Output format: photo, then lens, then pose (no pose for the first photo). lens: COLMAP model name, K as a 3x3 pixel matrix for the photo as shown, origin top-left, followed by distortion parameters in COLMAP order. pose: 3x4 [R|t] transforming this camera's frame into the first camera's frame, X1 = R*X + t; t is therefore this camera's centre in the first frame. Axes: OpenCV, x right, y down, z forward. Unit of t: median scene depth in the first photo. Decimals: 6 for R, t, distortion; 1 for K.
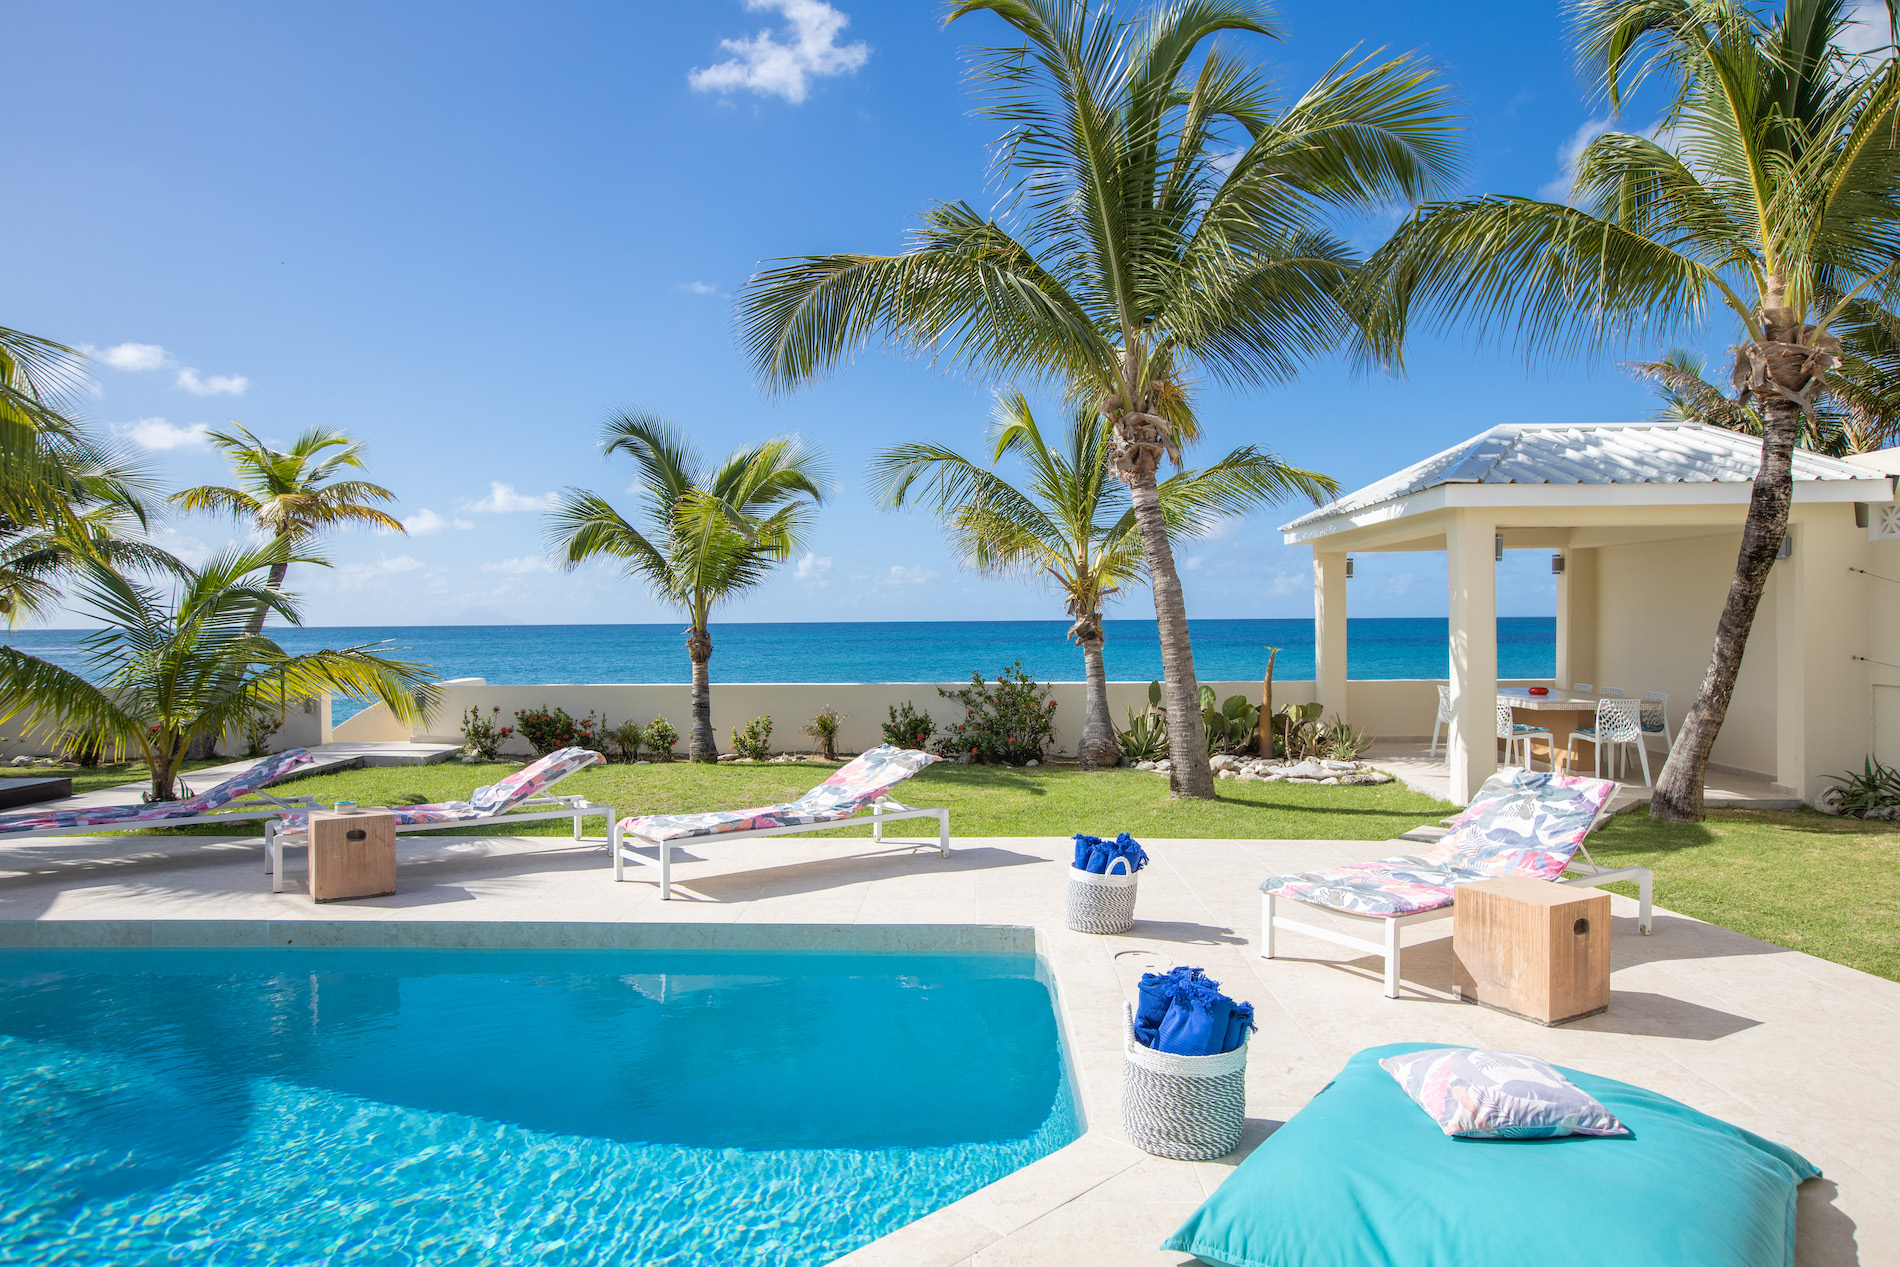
lens RADIAL K [[1189.6, 0, 932.7], [0, 1189.6, 625.3], [0, 0, 1]] dist [-0.000918, 0.005053]
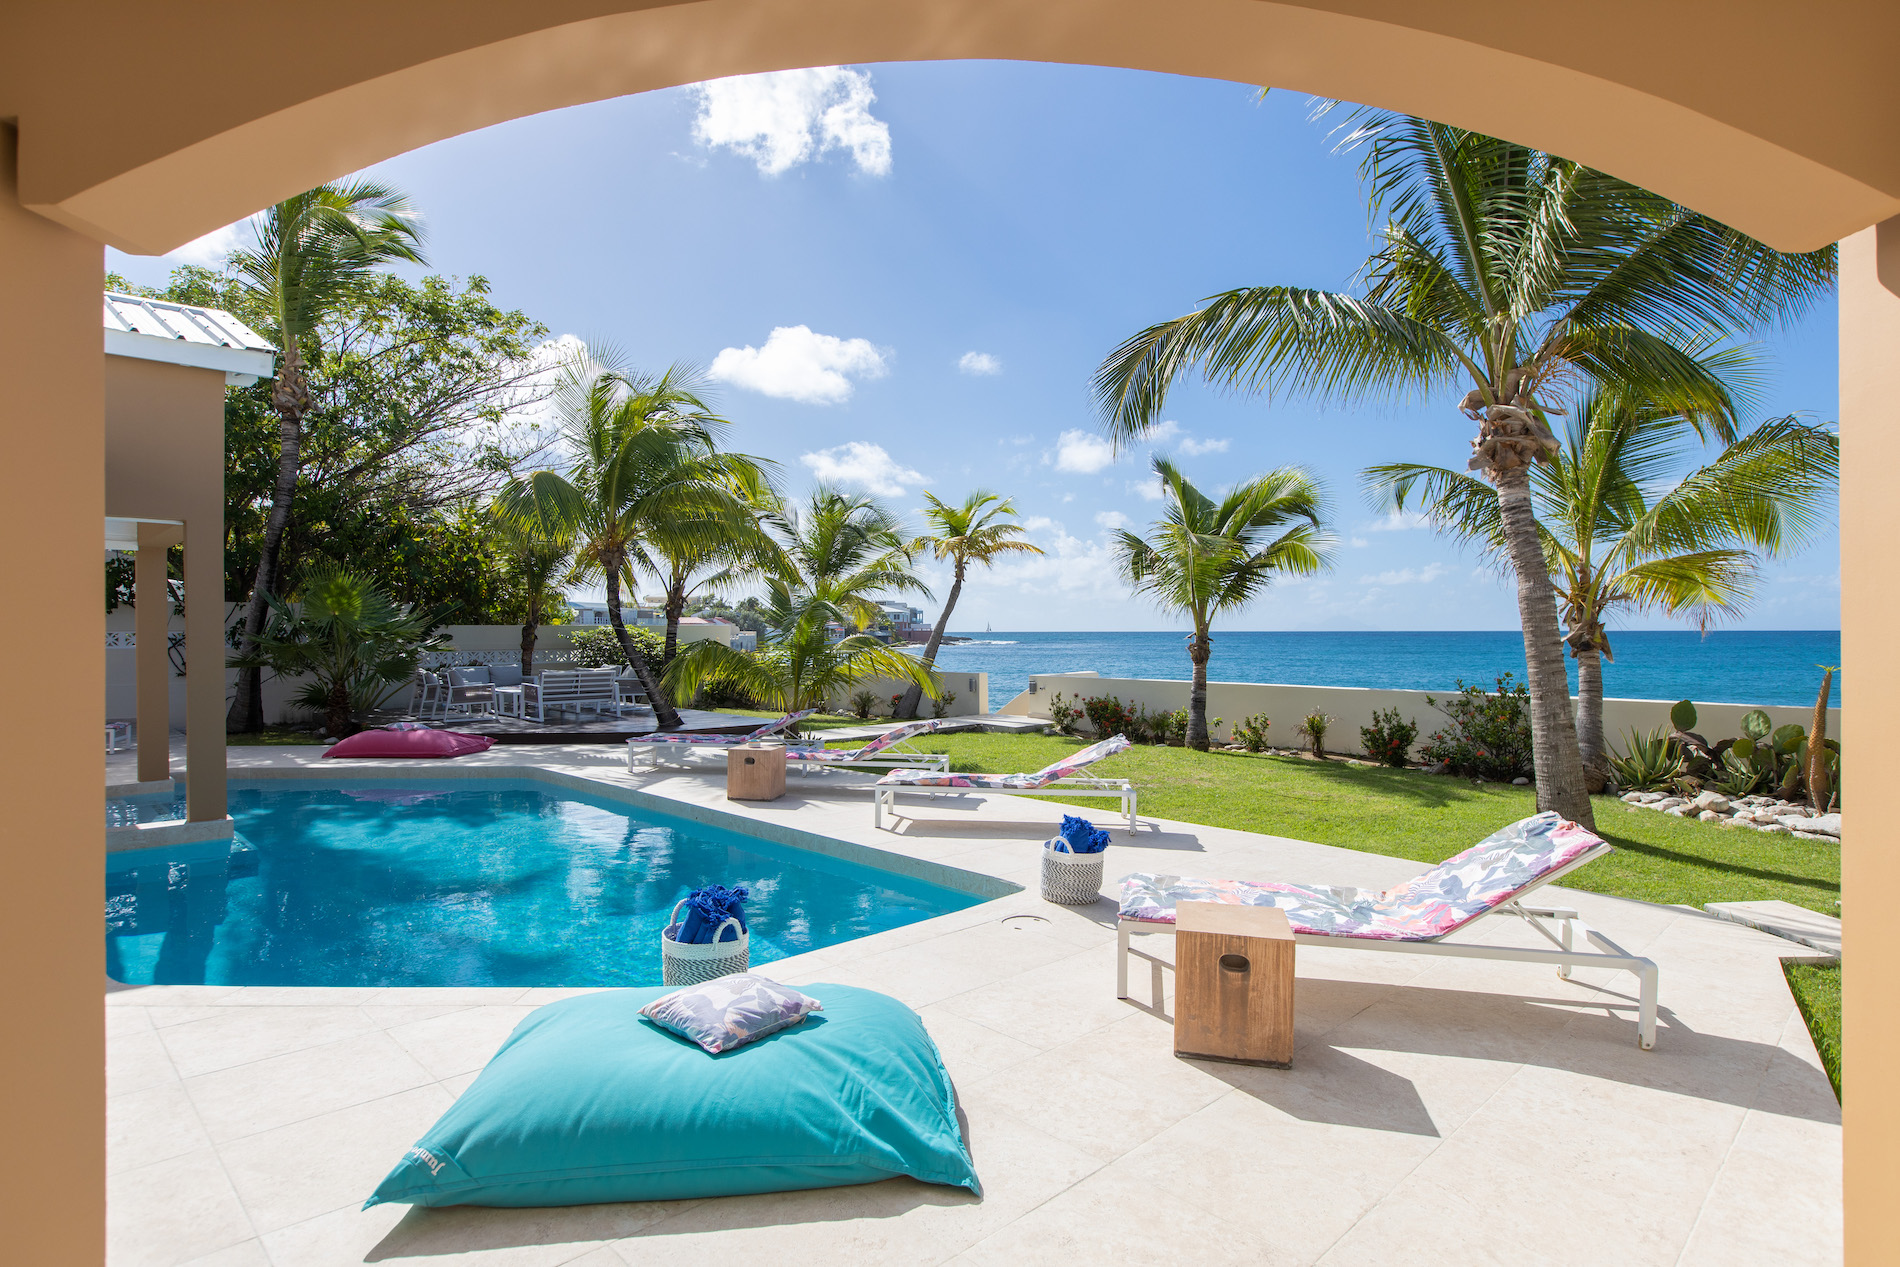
lens RADIAL K [[1032.2, 0, 934.5], [0, 1032.2, 632.6], [0, 0, 1]] dist [0.007196, 0.003550]
pose [[0.717252, 0.008964, -0.696756, 0.324671], [-0.007843, 0.999958, 0.004791, -0.002024], [0.696770, 0.002028, 0.717292, 0.090754]]
